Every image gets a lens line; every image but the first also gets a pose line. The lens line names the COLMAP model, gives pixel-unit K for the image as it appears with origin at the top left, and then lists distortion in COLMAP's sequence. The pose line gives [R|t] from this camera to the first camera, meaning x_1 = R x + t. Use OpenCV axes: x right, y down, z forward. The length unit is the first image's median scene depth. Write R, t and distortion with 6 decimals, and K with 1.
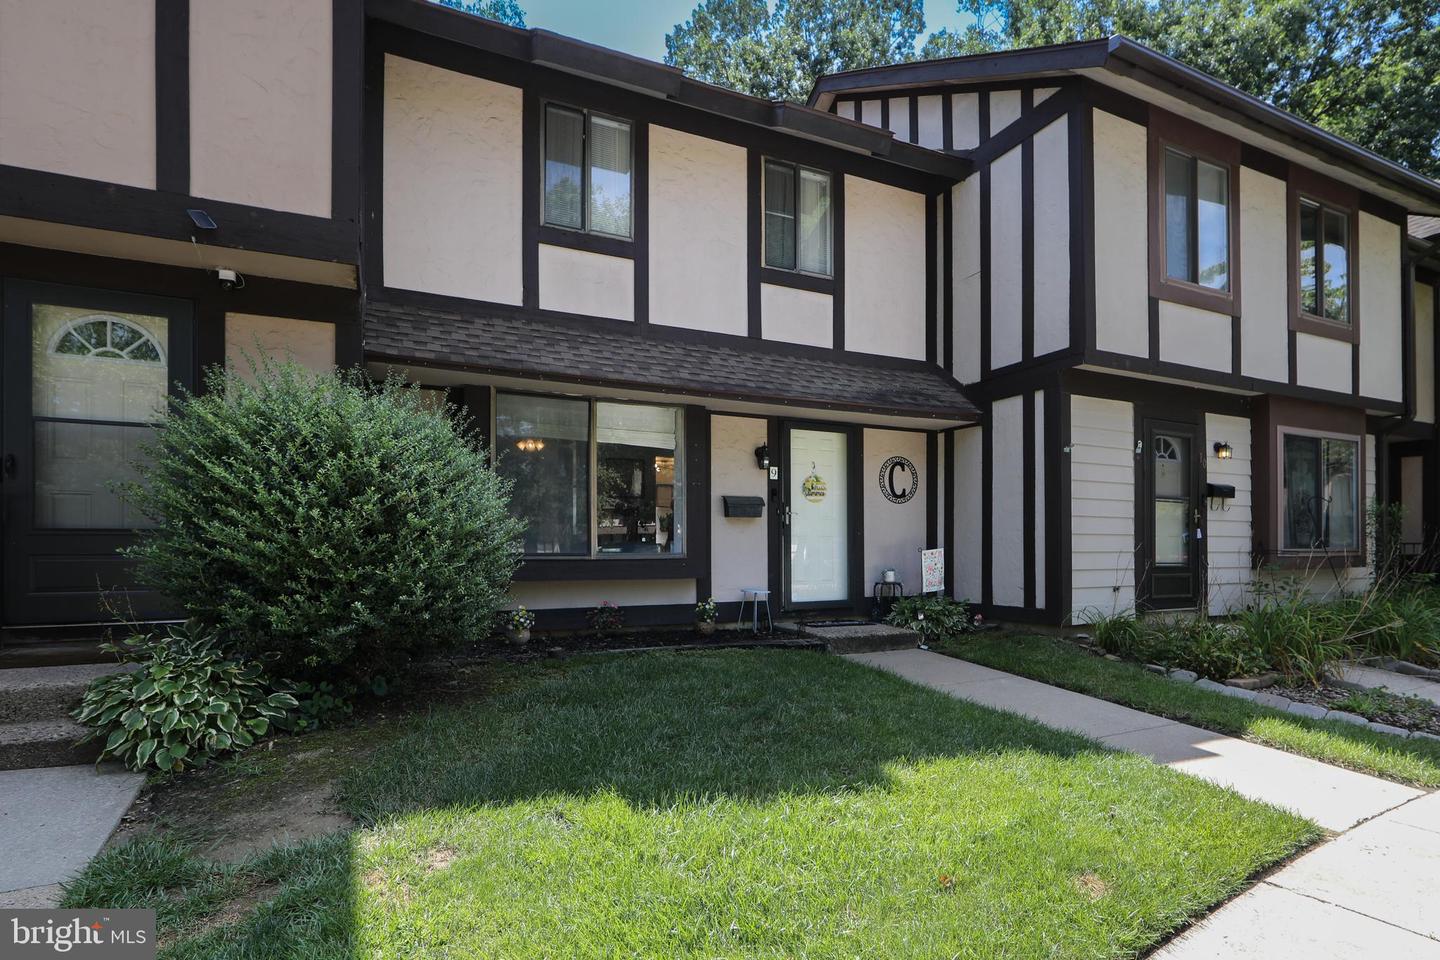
lens RADIAL K [[663.1, 0, 758.3], [0, 663.1, 536.7], [0, 0, 1]] dist [-0.002317, -0.000774]
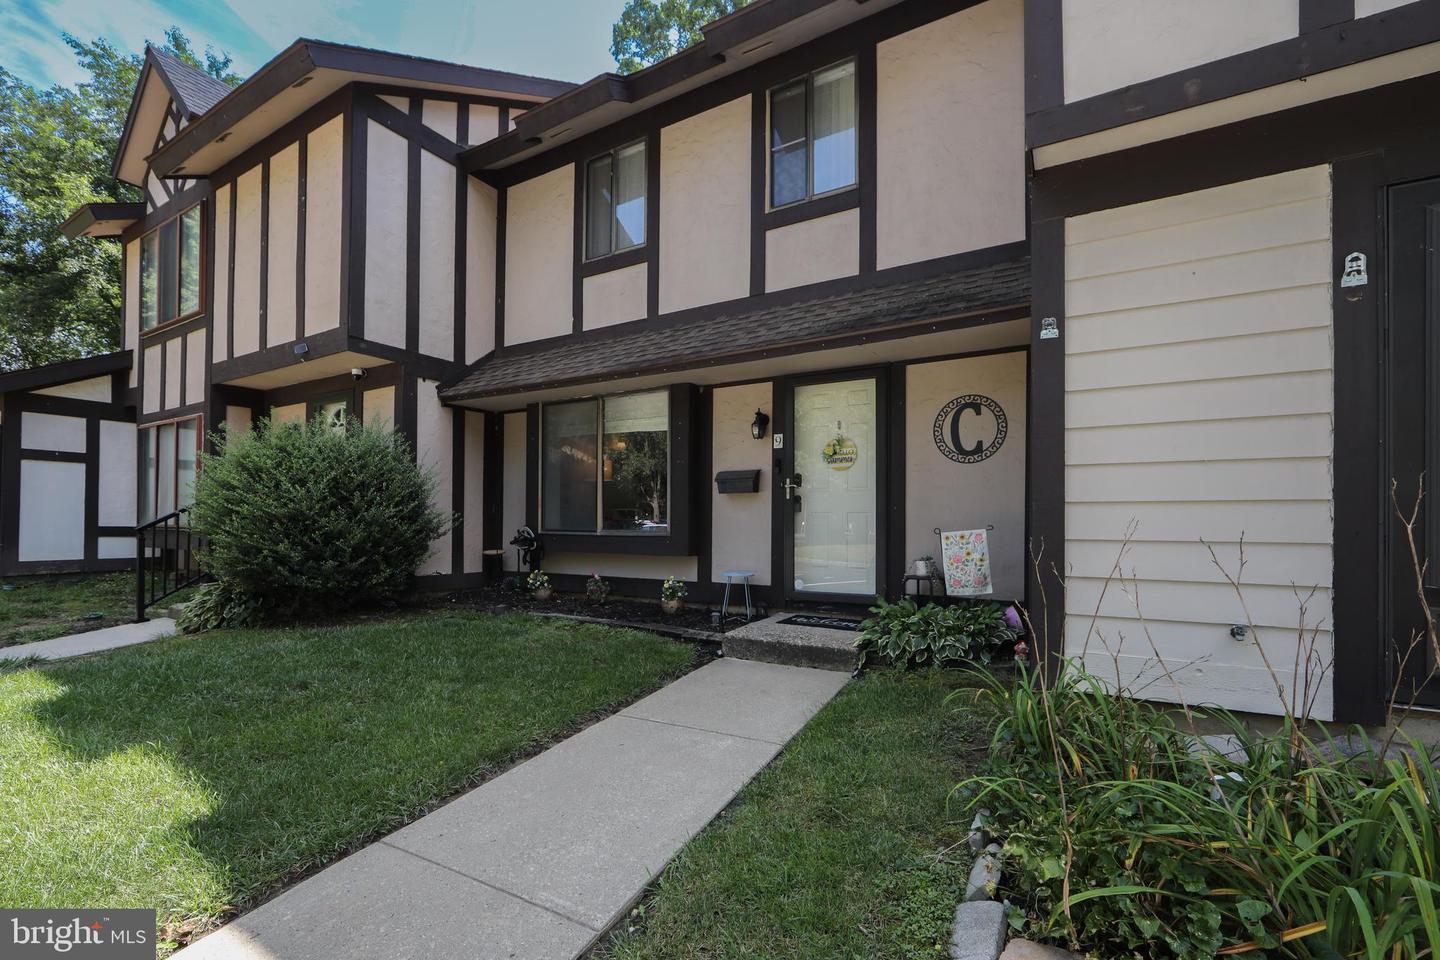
lens RADIAL K [[578.6, 0, 769.7], [0, 578.6, 513.6], [0, 0, 1]] dist [-0.002544, -0.001163]
pose [[0.608488, -0.008803, -0.793514, 0.634825], [0.008135, 0.999955, -0.004855, 0.003832], [0.793522, -0.003501, 0.608532, 0.532457]]
